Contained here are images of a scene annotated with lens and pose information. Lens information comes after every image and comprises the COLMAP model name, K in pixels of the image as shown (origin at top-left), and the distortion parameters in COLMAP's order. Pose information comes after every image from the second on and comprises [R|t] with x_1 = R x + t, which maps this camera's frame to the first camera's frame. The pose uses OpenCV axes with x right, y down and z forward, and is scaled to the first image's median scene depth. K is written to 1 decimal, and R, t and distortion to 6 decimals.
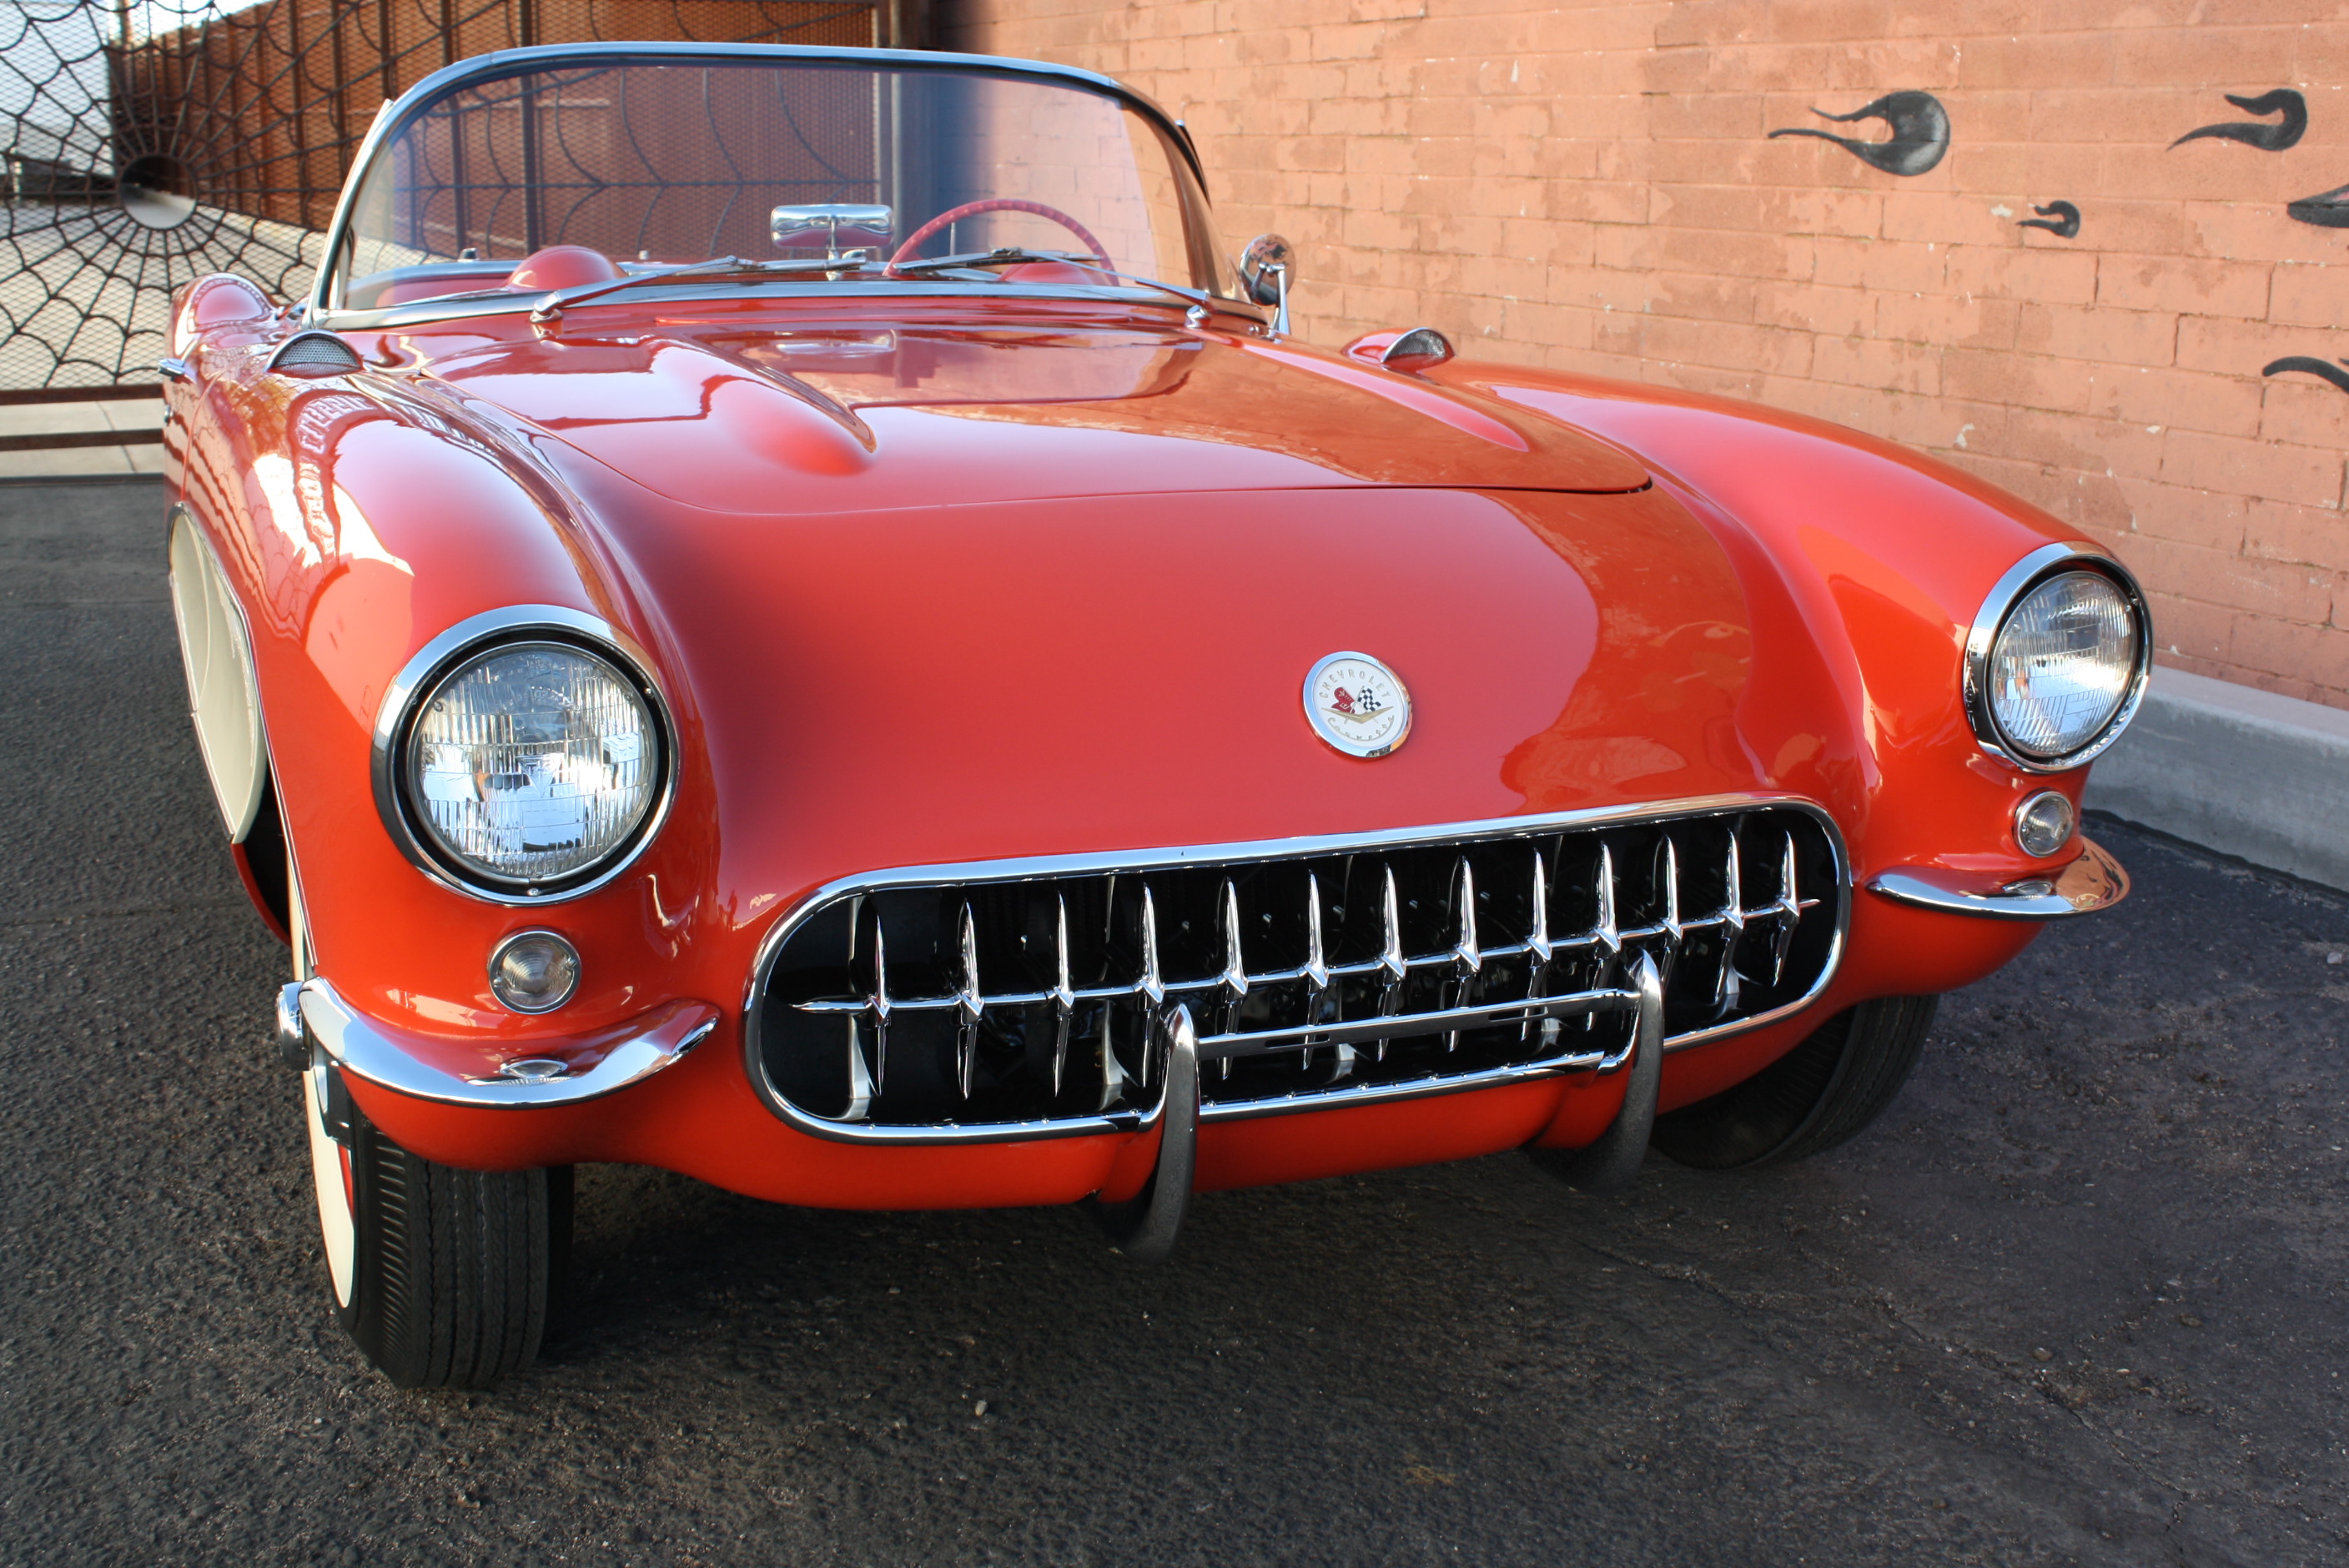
lens RADIAL K [[2562.2, 0, 1224.6], [0, 2562.2, 785.7], [0, 0, 1]] dist [-0.110564, 0.134203]
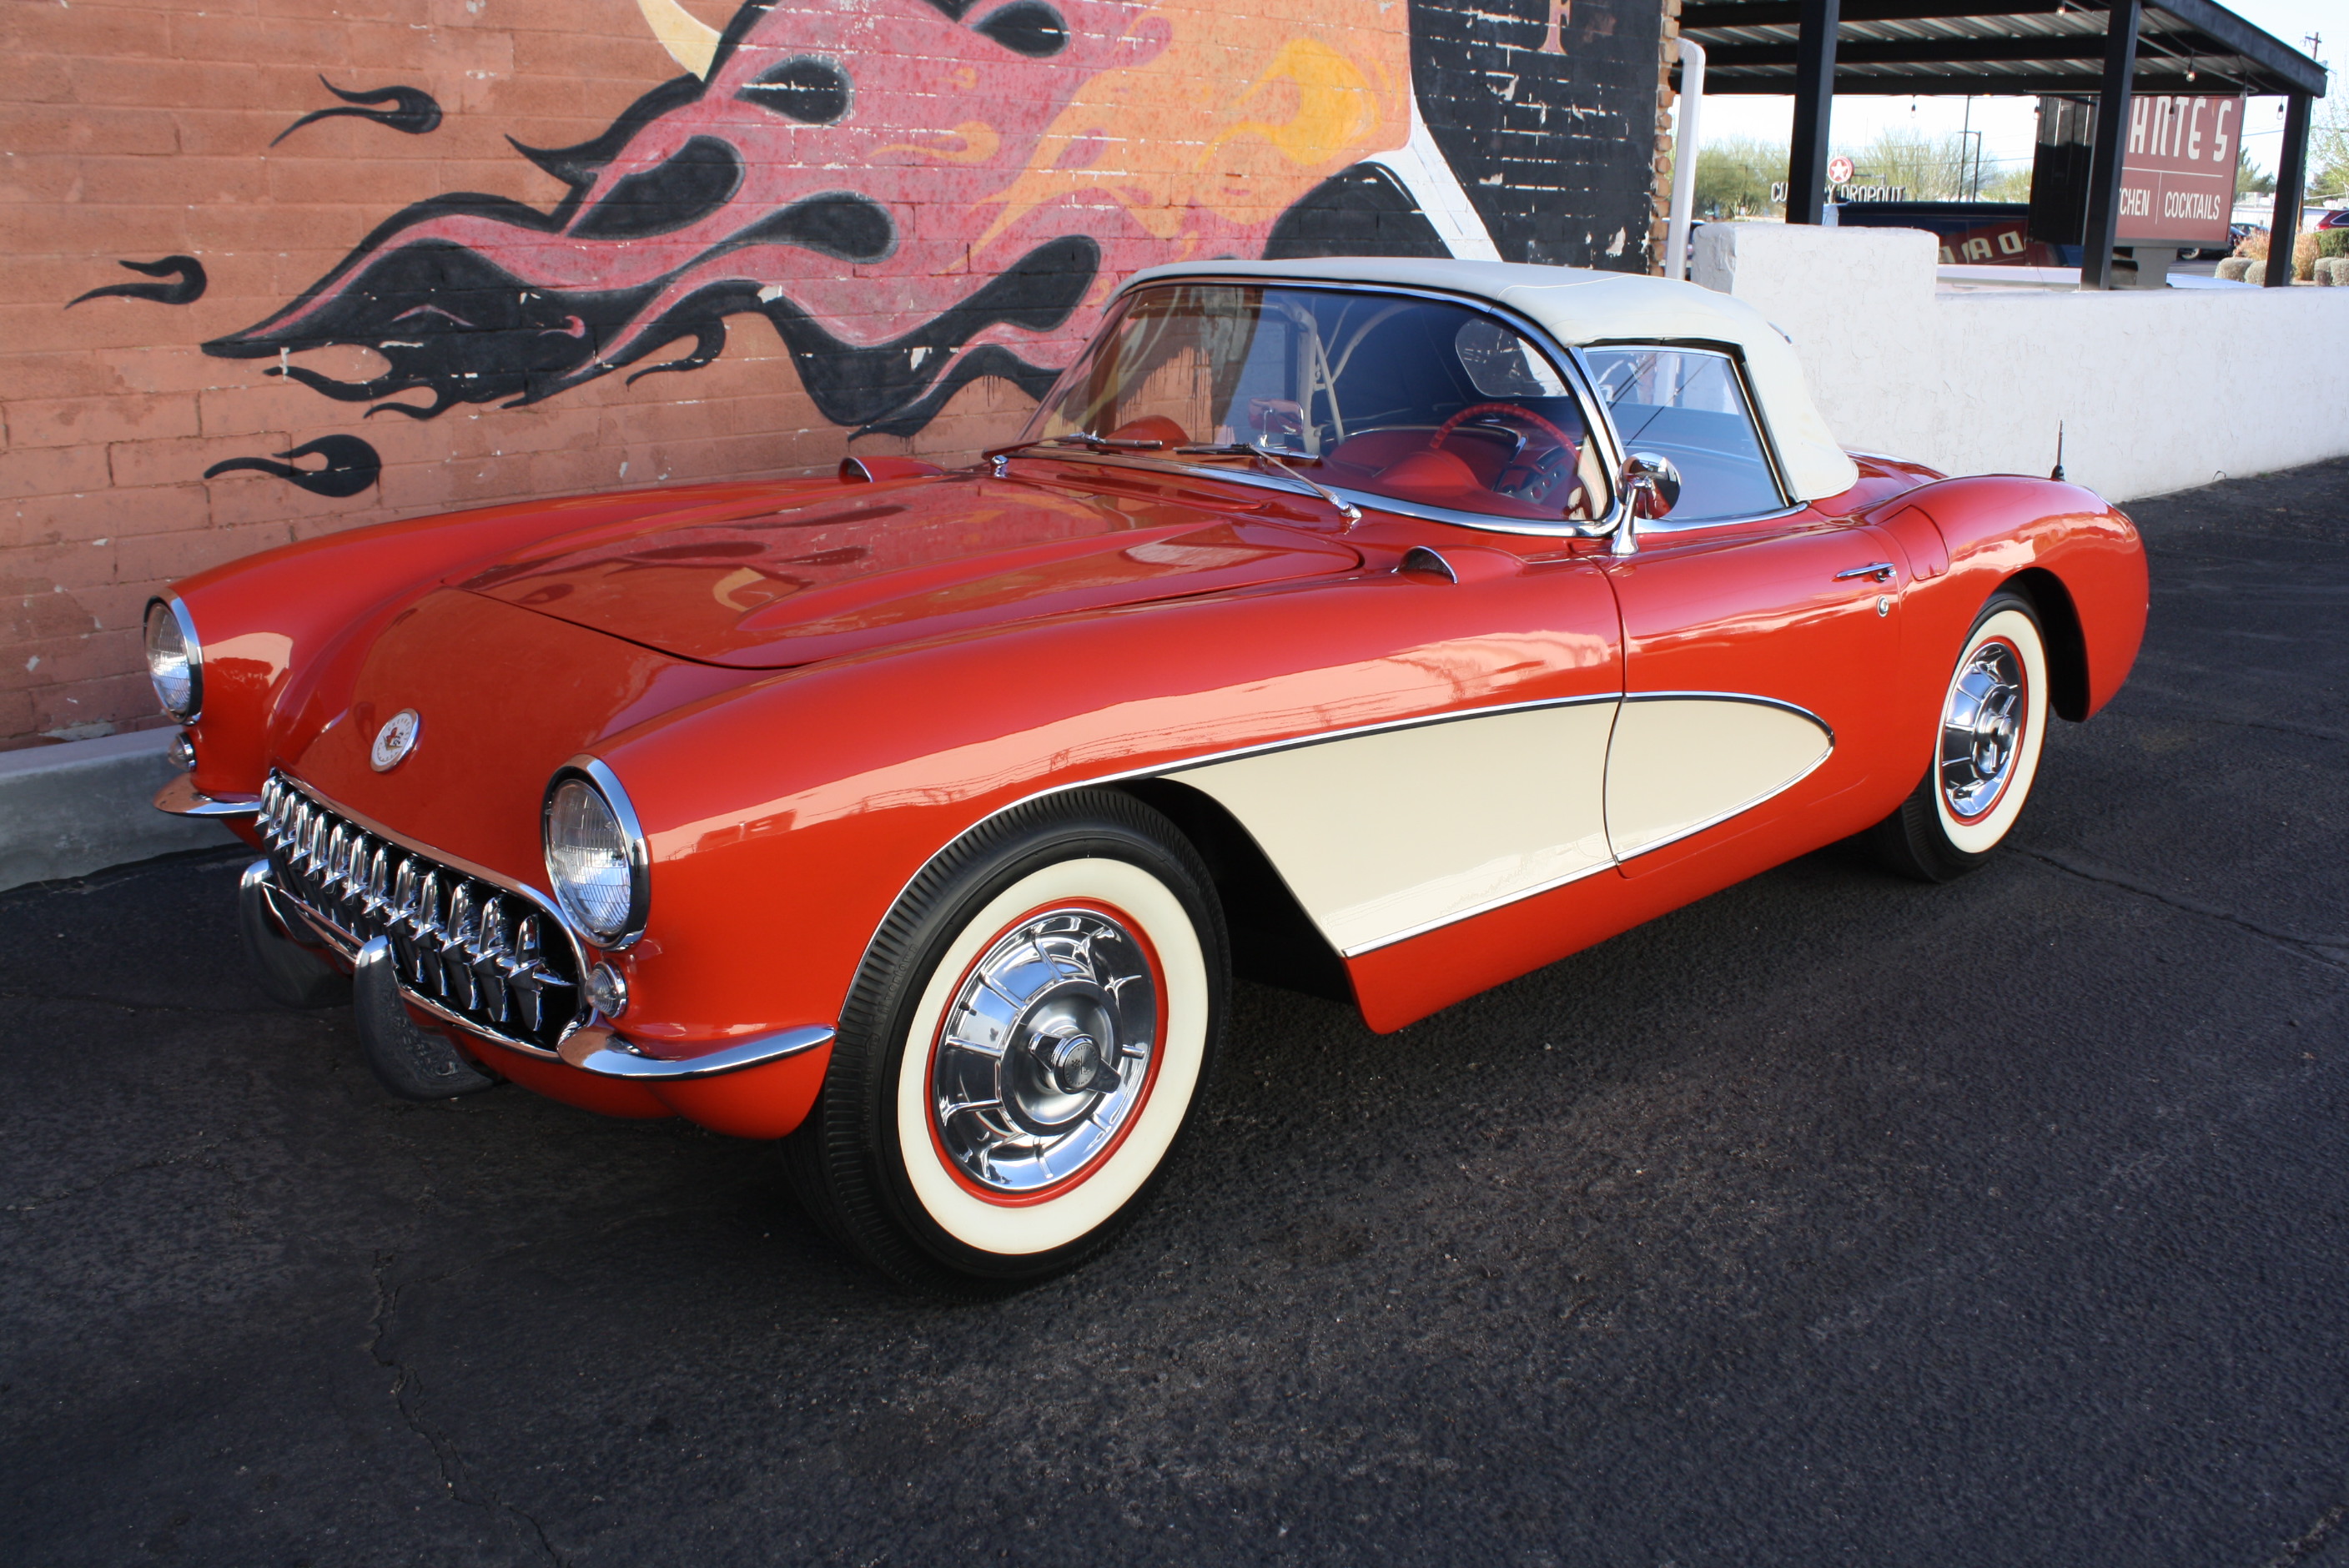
lens RADIAL K [[2116.0, 0, 1180.4], [0, 2116.0, 745.8], [0, 0, 1]] dist [-0.168368, 0.173819]
pose [[-0.295575, -0.263135, 0.918366, -0.635738], [0.206209, 0.921082, 0.330281, -0.246011], [-0.932799, 0.286998, -0.217988, 0.709928]]
